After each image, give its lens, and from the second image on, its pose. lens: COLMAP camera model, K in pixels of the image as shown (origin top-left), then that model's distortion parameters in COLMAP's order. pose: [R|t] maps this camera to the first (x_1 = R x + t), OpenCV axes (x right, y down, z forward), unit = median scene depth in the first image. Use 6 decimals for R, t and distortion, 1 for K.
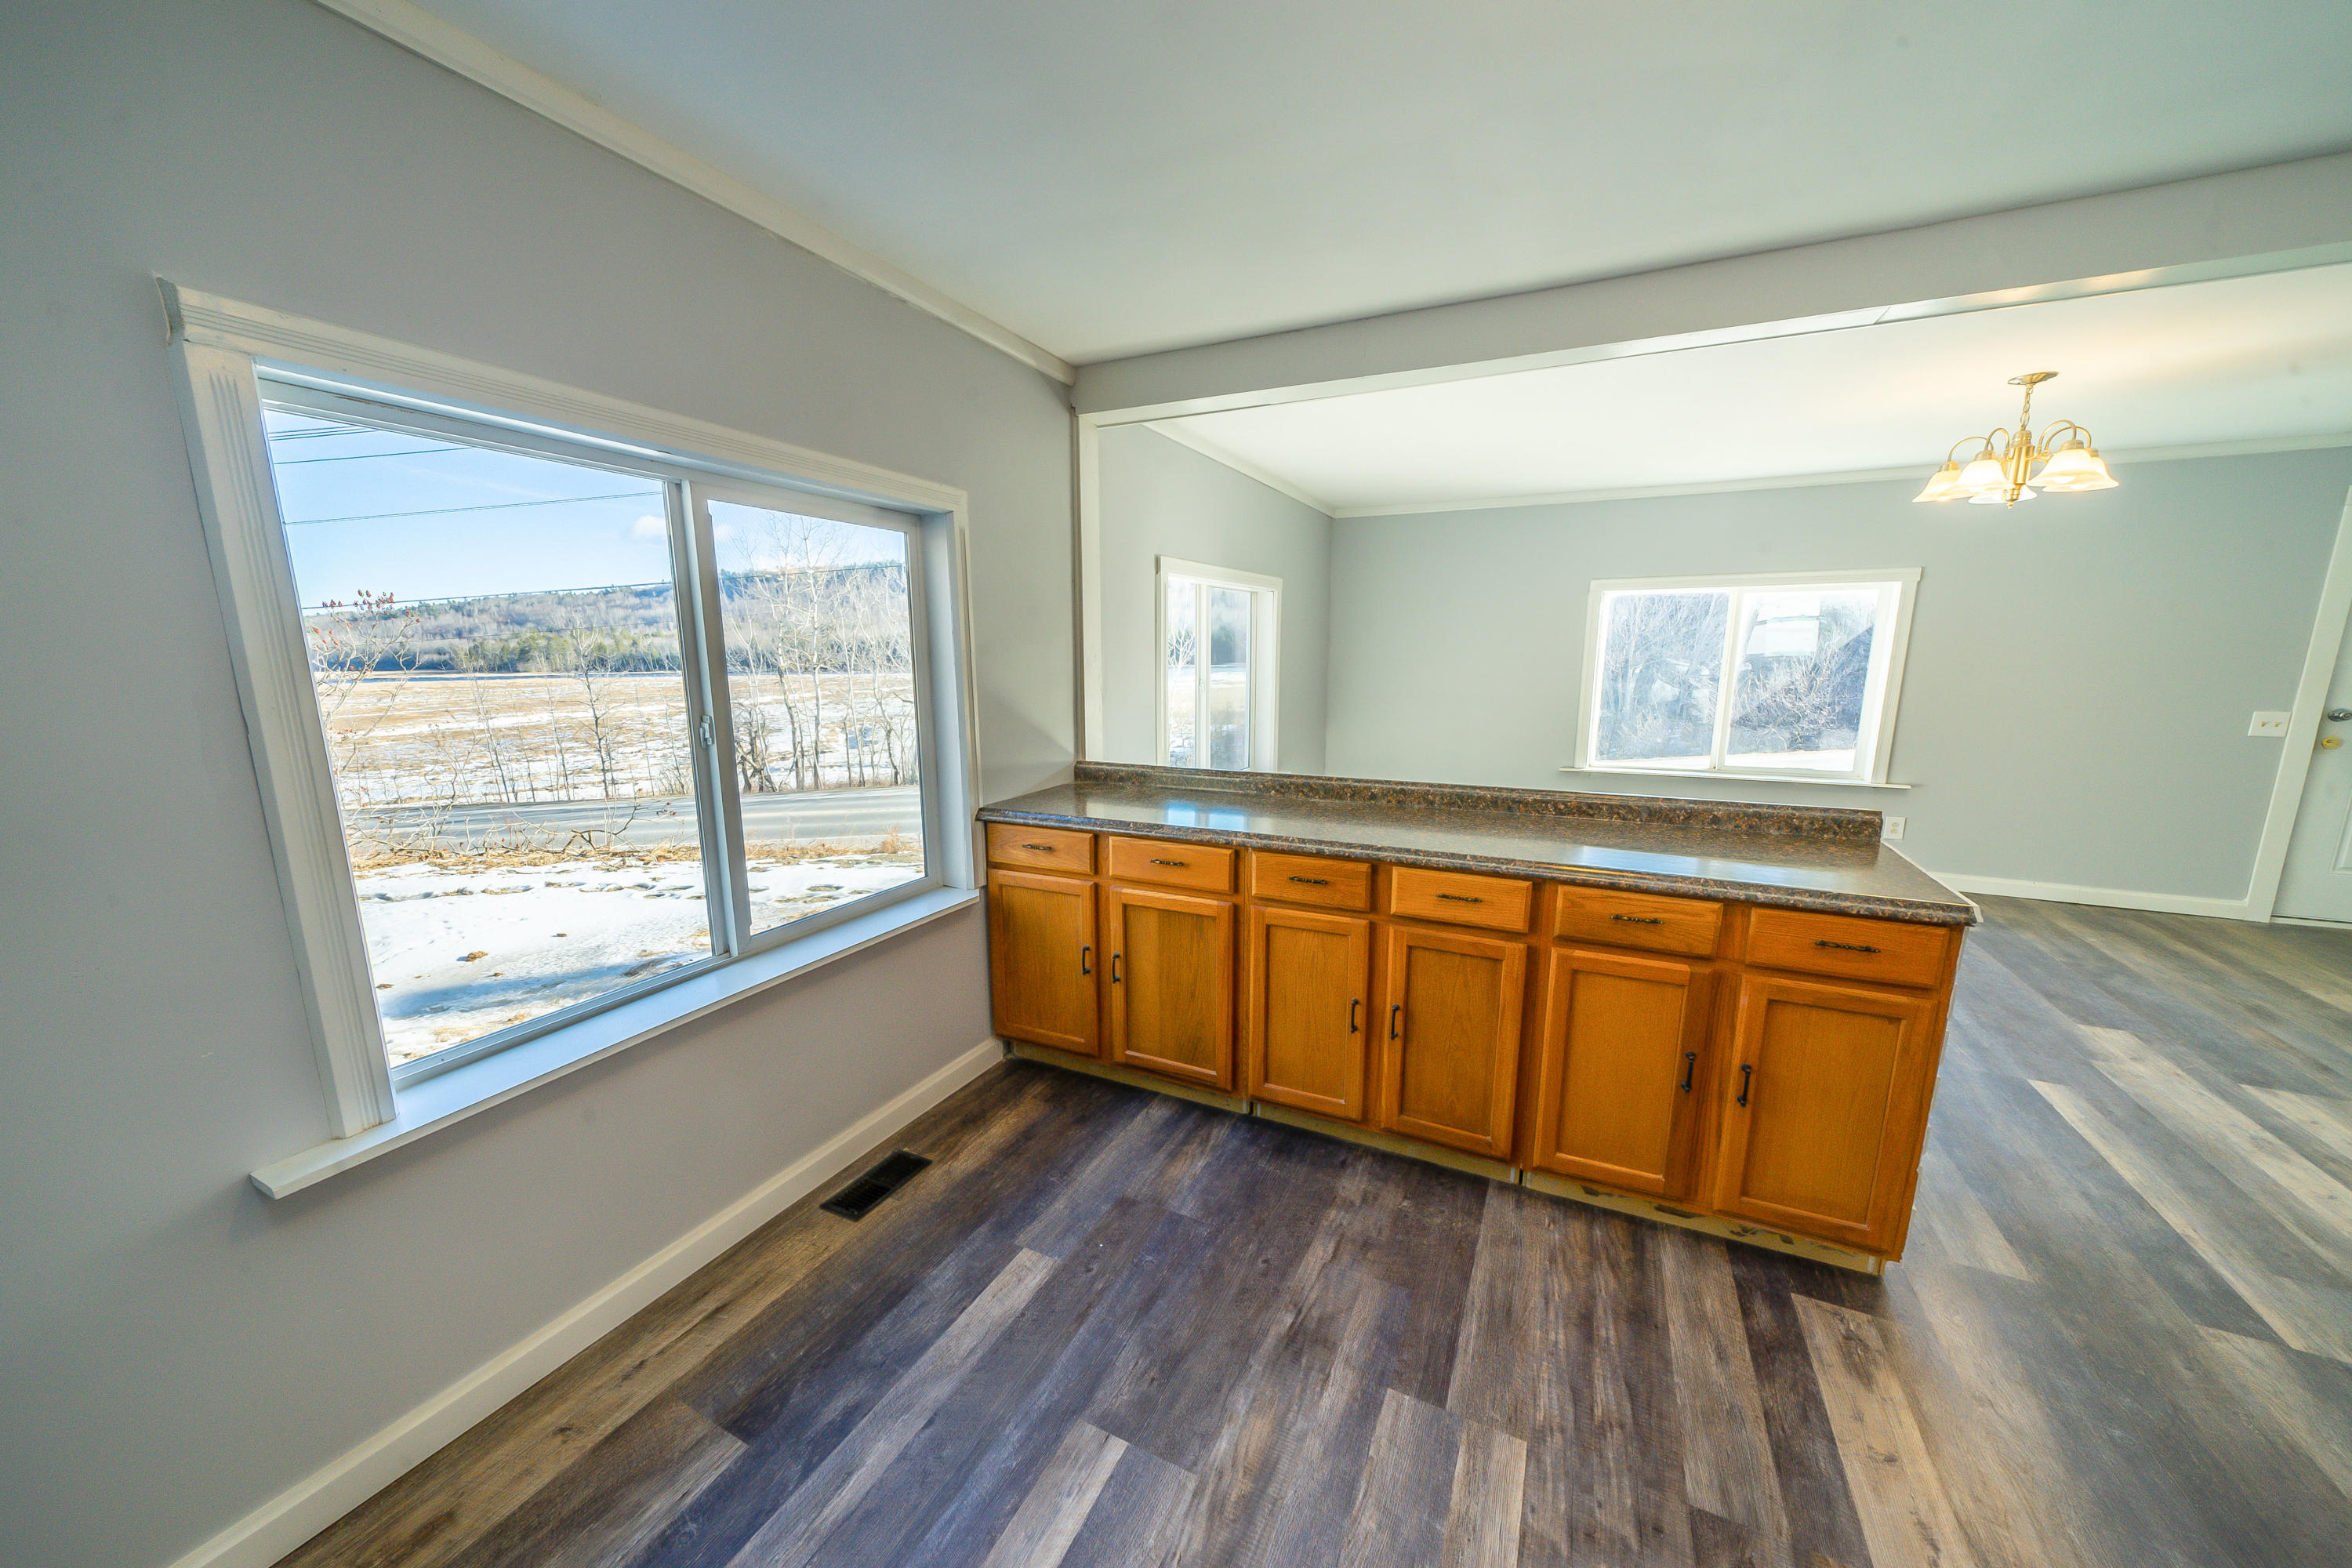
lens RADIAL K [[834.2, 0, 1176.8], [0, 834.2, 811.0], [0, 0, 1]] dist [-0.000794, -0.000125]
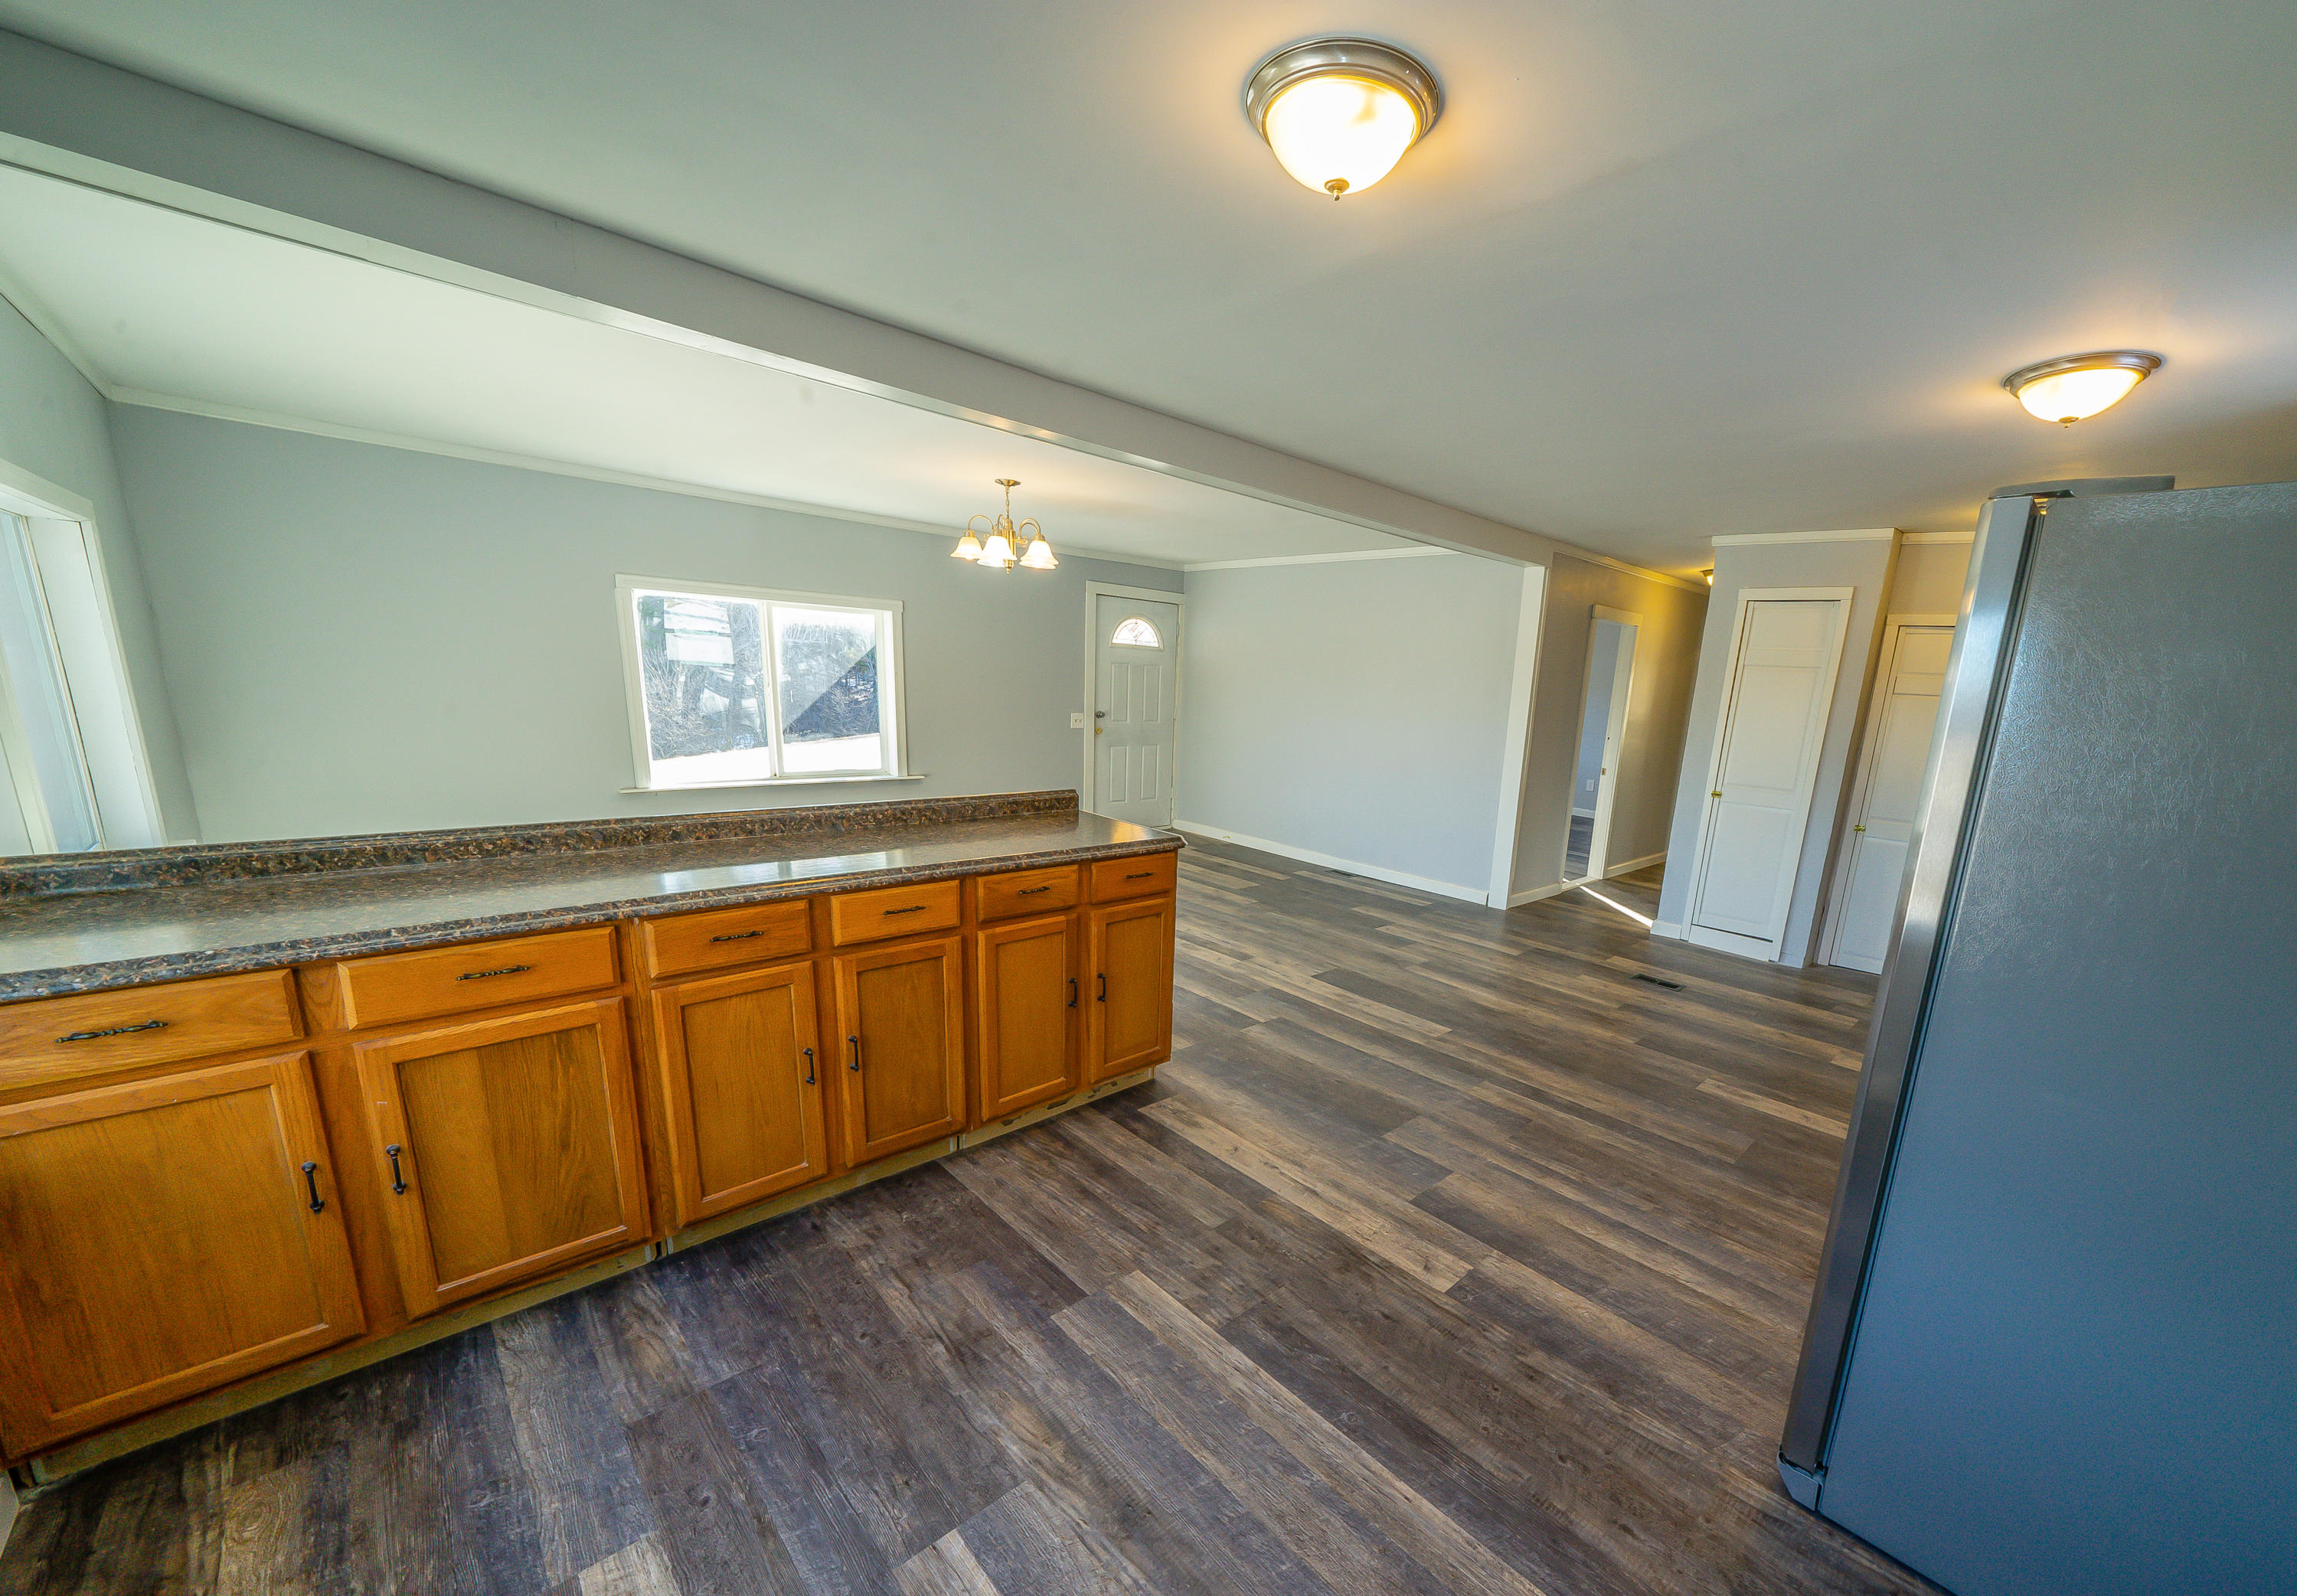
lens RADIAL K [[866.9, 0, 1246.5], [0, 866.9, 883.3], [0, 0, 1]] dist [-0.000647, -0.000042]
pose [[0.319576, -0.197525, 0.926745, -0.513393], [0.131460, 0.977816, 0.163078, -0.048022], [-0.938397, 0.069714, 0.338453, 0.225577]]
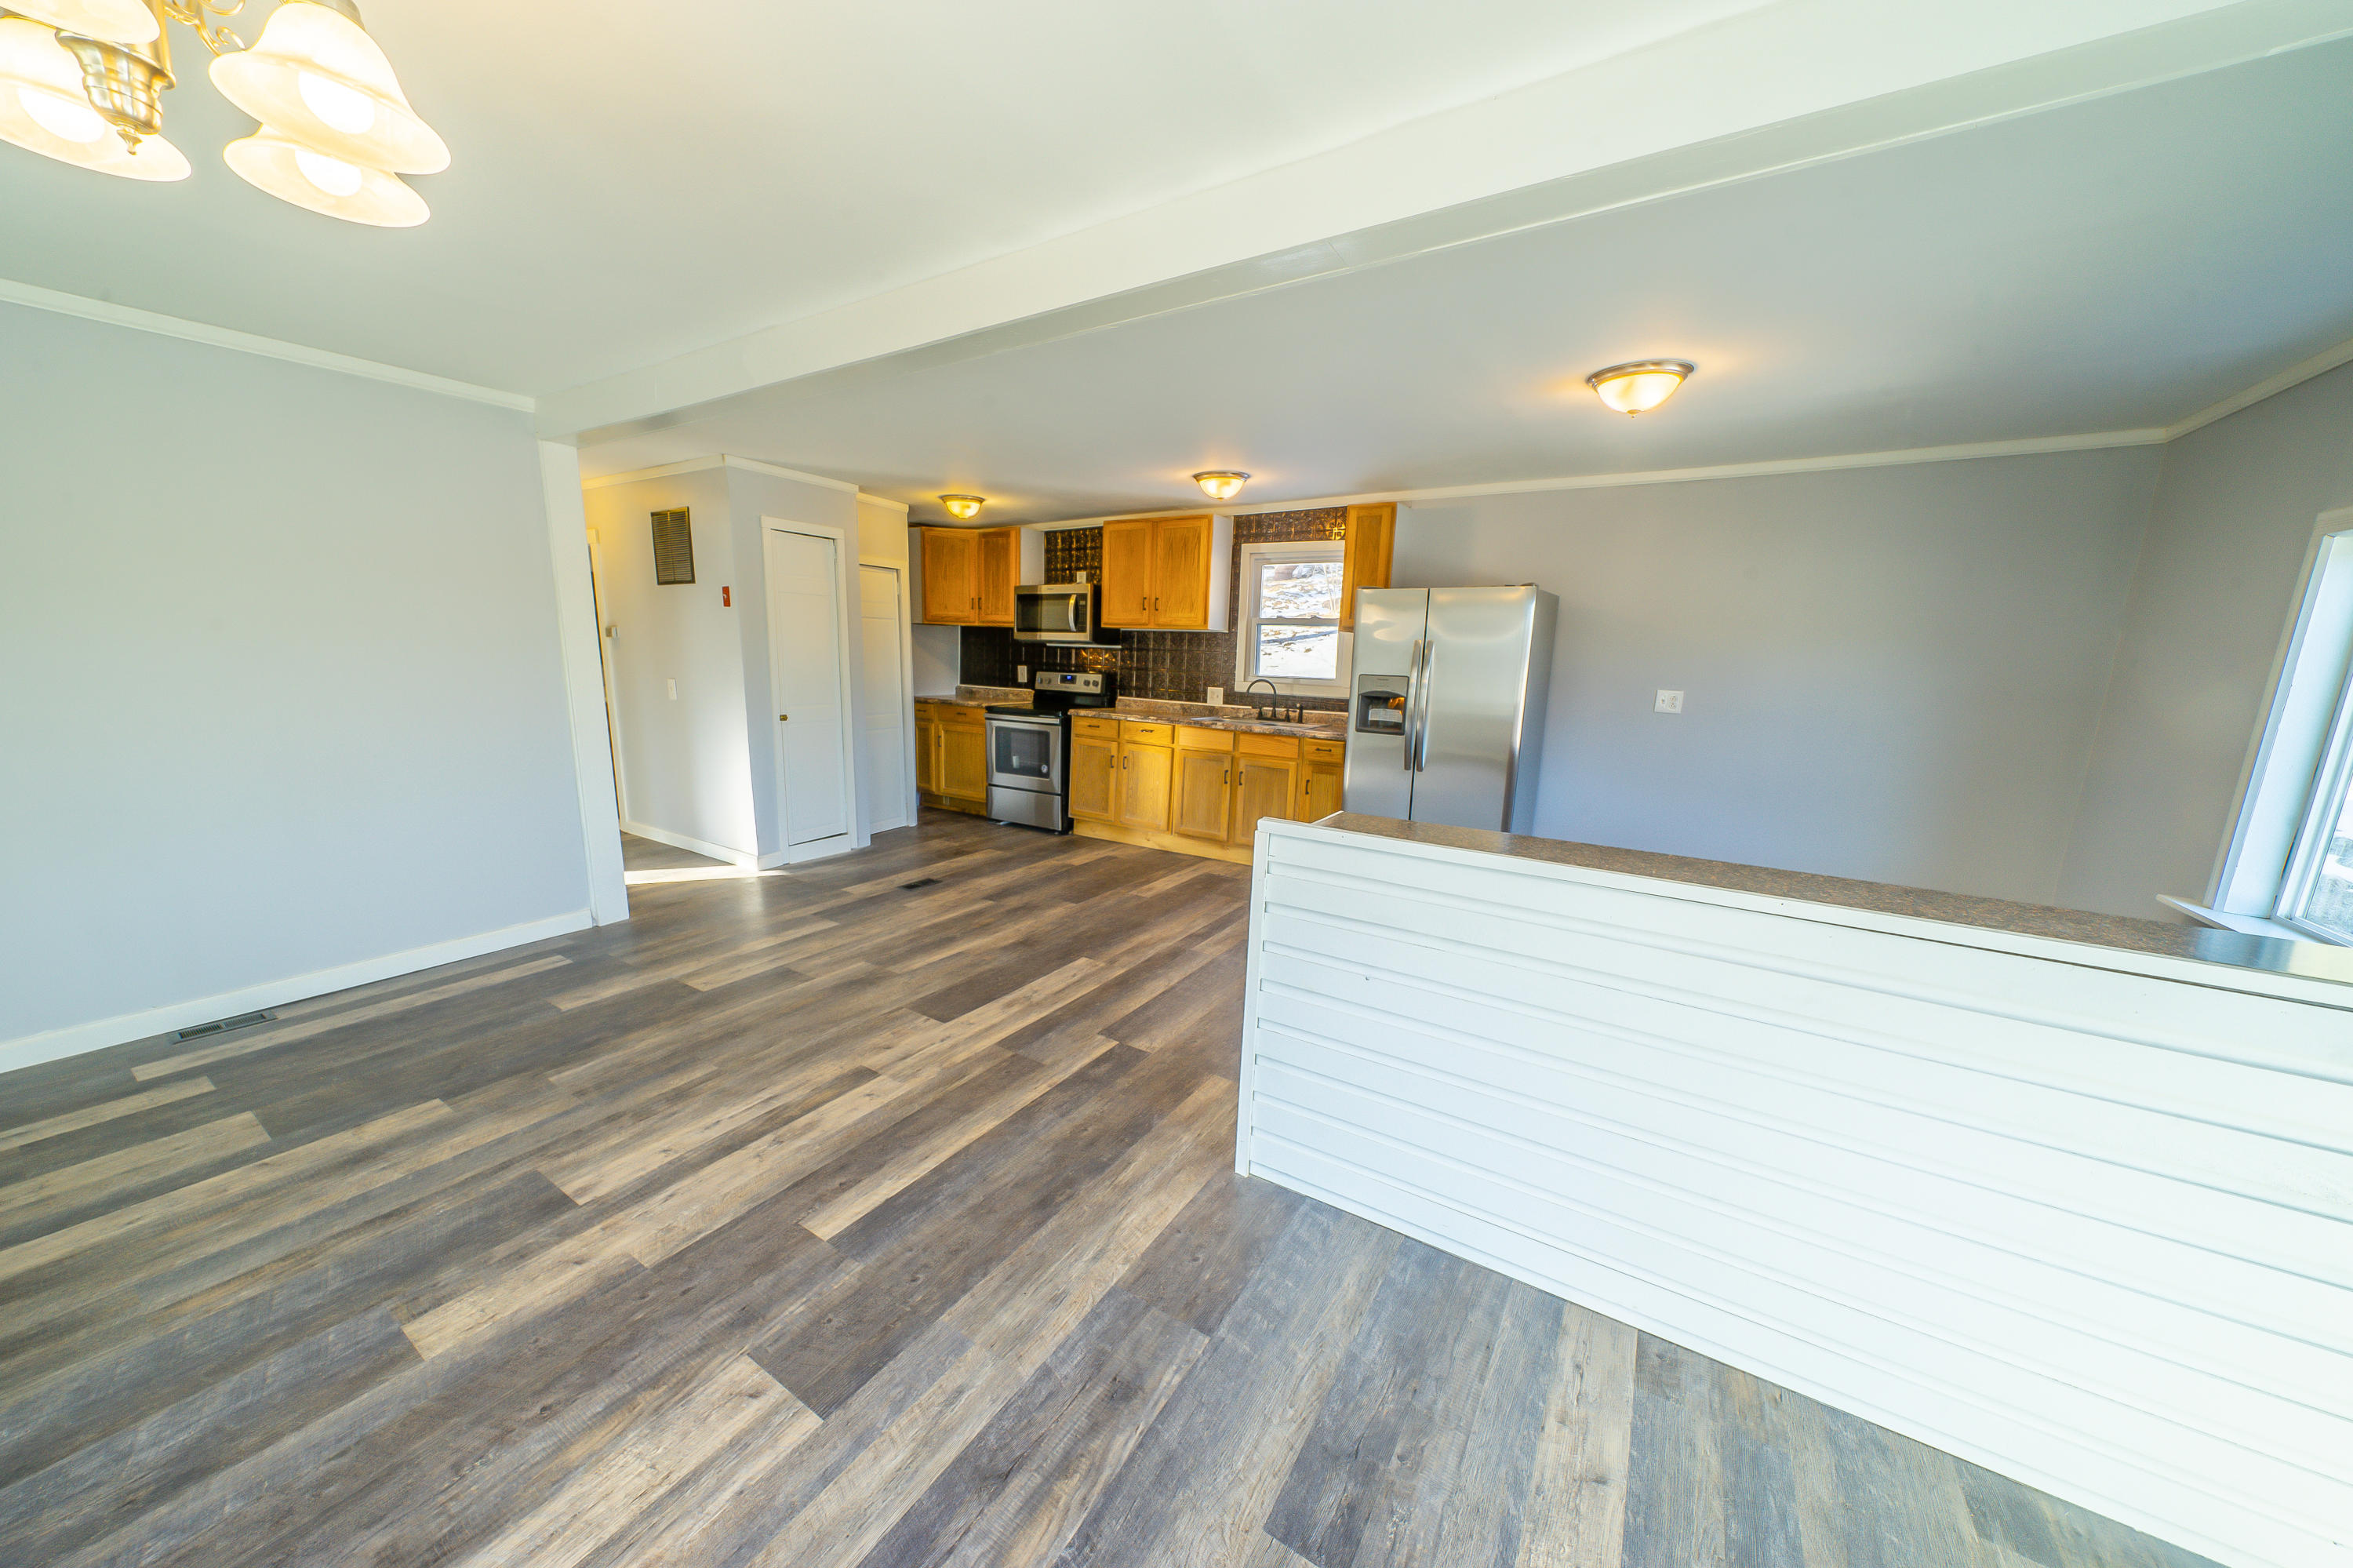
lens RADIAL K [[802.8, 0, 1173.3], [0, 802.8, 796.6], [0, 0, 1]] dist [-0.000287, -0.000031]
pose [[-0.994059, -0.039806, 0.101298, 0.878979], [0.000900, 0.927682, 0.373370, -0.379991], [-0.108835, 0.371243, -0.922135, 1.923088]]
